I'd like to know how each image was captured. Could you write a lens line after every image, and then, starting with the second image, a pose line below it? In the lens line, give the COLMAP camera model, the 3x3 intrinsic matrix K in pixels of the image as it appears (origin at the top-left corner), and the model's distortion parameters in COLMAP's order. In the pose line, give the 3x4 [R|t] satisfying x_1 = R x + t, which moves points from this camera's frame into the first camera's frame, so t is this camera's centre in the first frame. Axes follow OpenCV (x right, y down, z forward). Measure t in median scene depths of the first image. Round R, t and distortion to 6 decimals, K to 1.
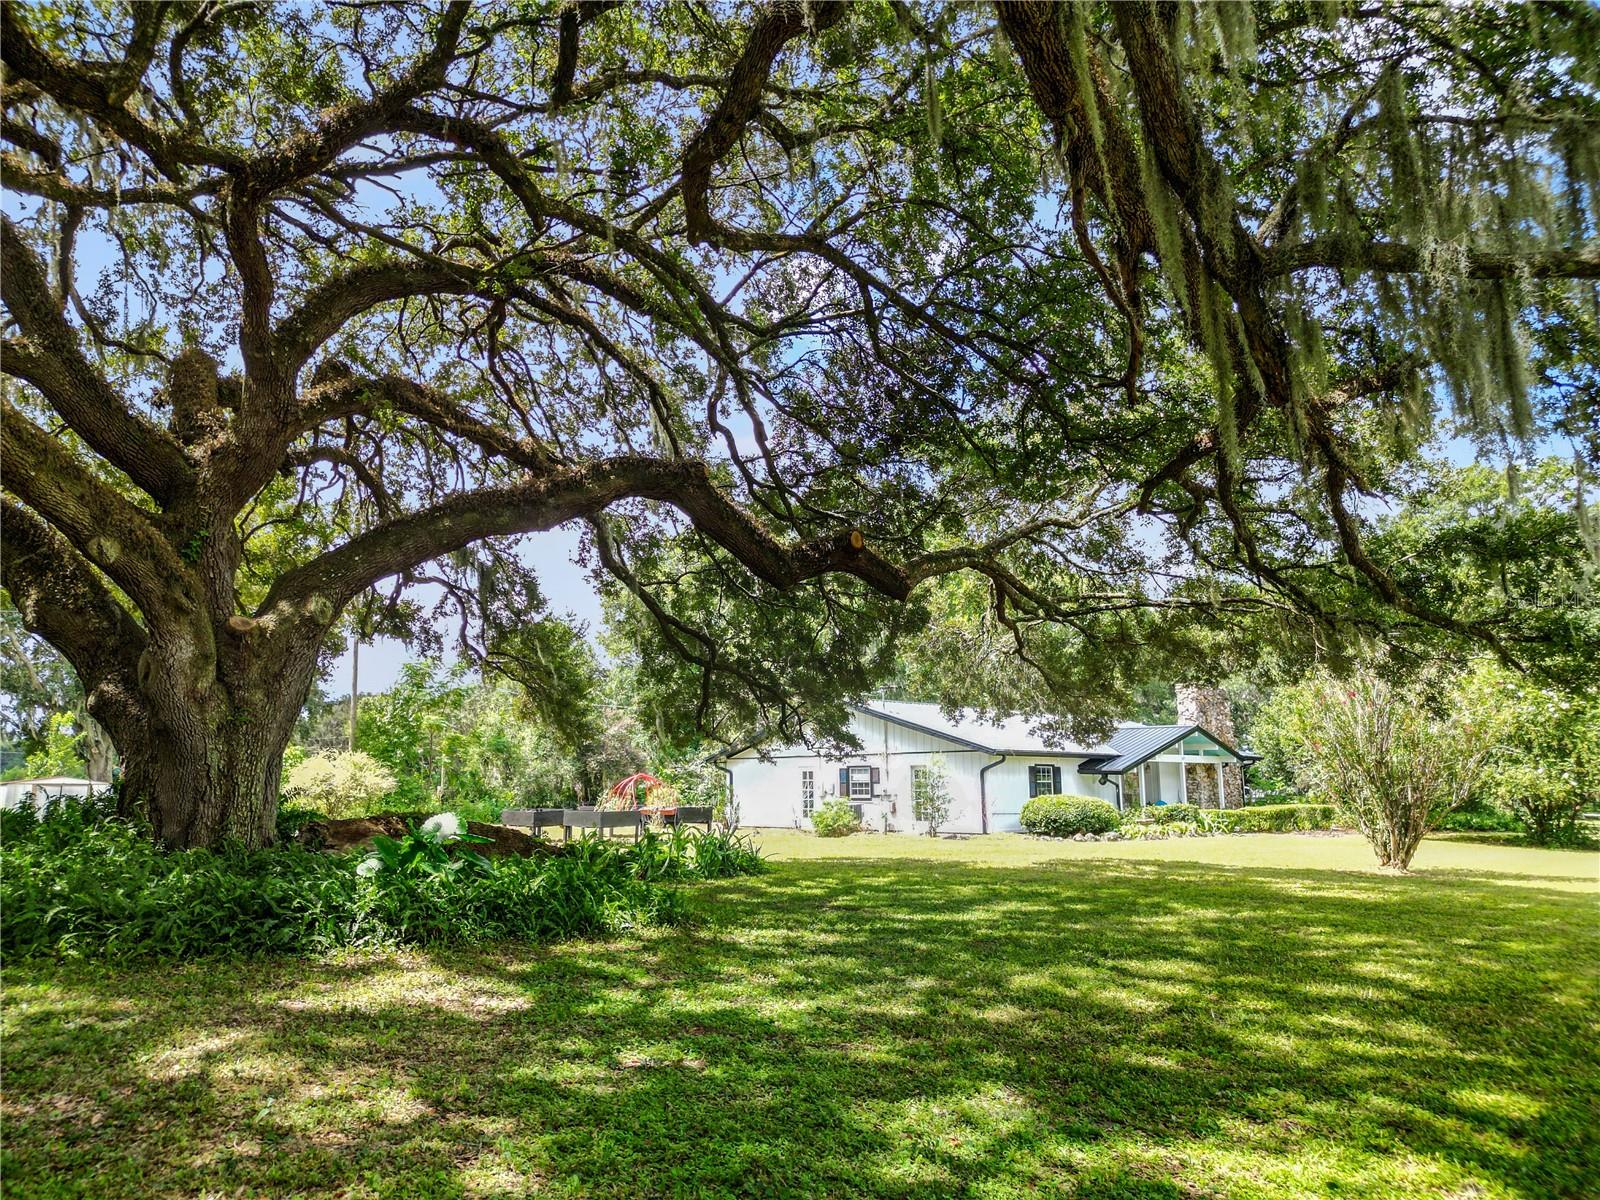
lens RADIAL K [[1157.8, 0, 797.8], [0, 1157.8, 602.1], [0, 0, 1]] dist [0.065676, -0.059624]
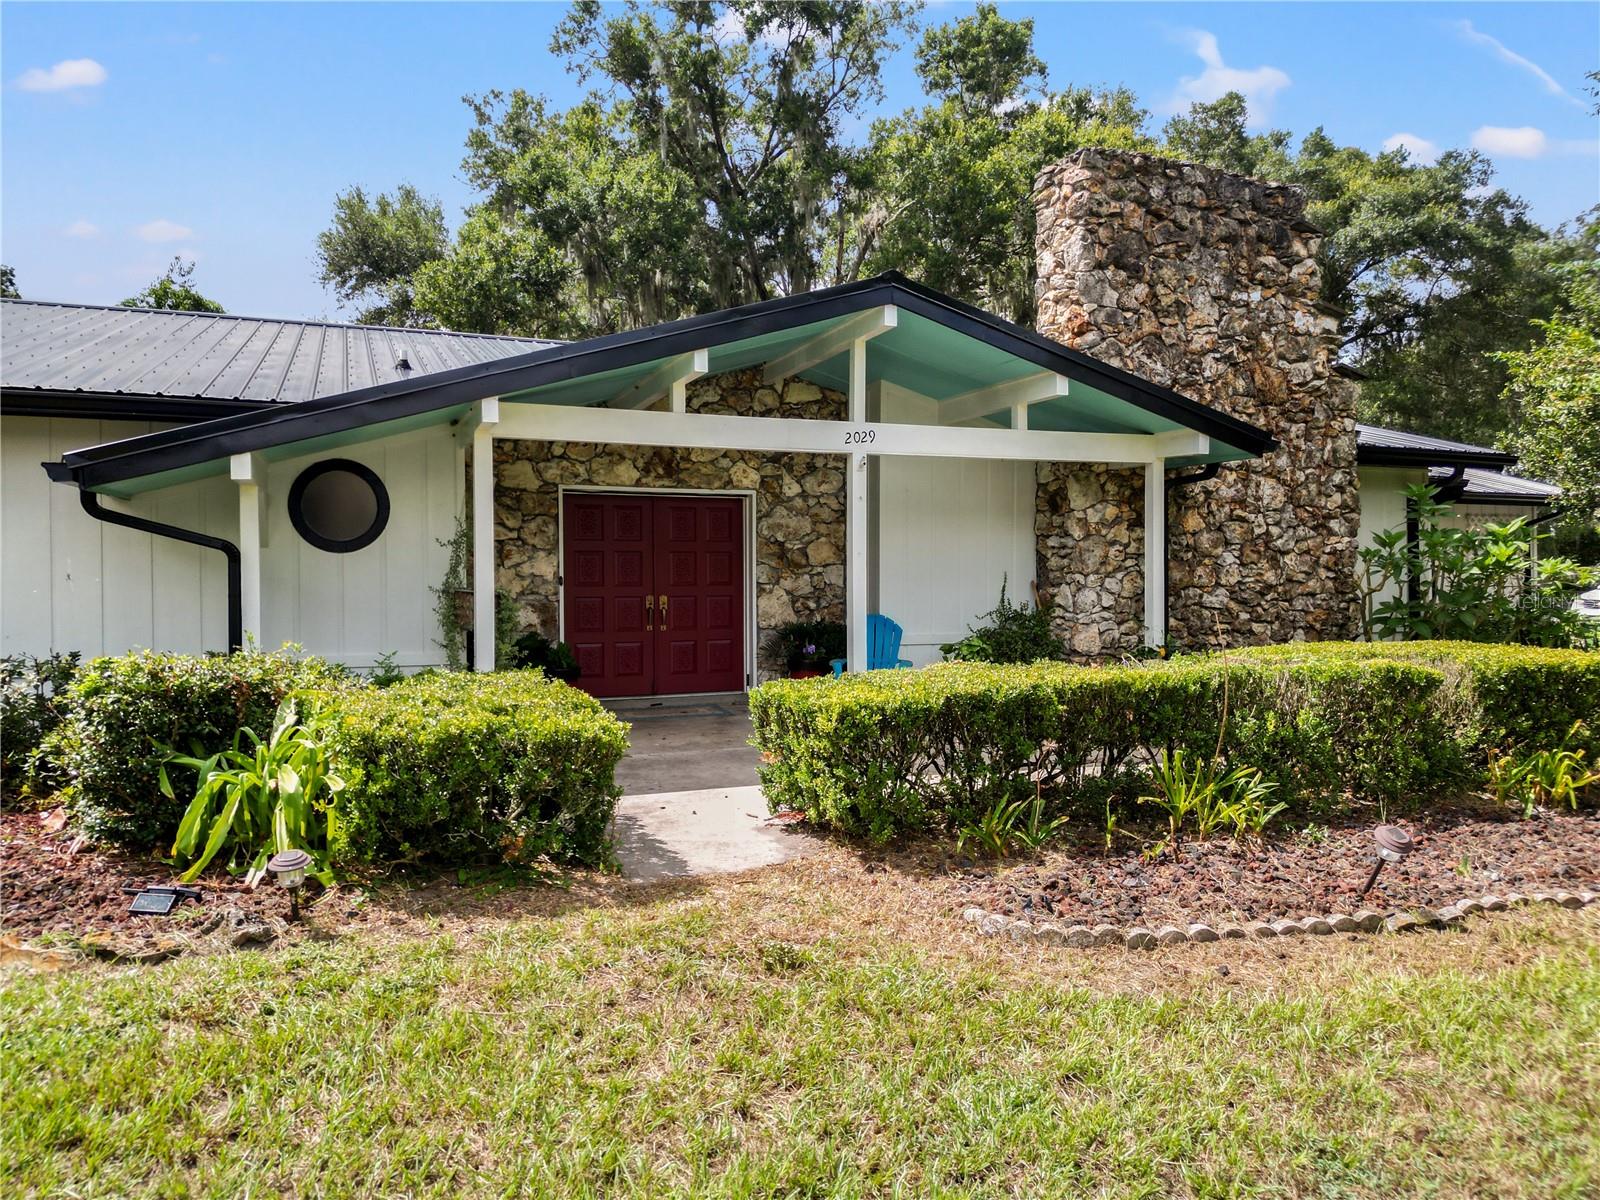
lens RADIAL K [[1157.8, 0, 793.6], [0, 1157.8, 584.4], [0, 0, 1]] dist [0.065676, -0.059624]
pose [[0.915312, -0.003439, -0.402731, 0.435506], [0.067398, 0.987170, 0.144752, 0.137218], [0.397066, -0.159637, 0.903800, 0.836485]]
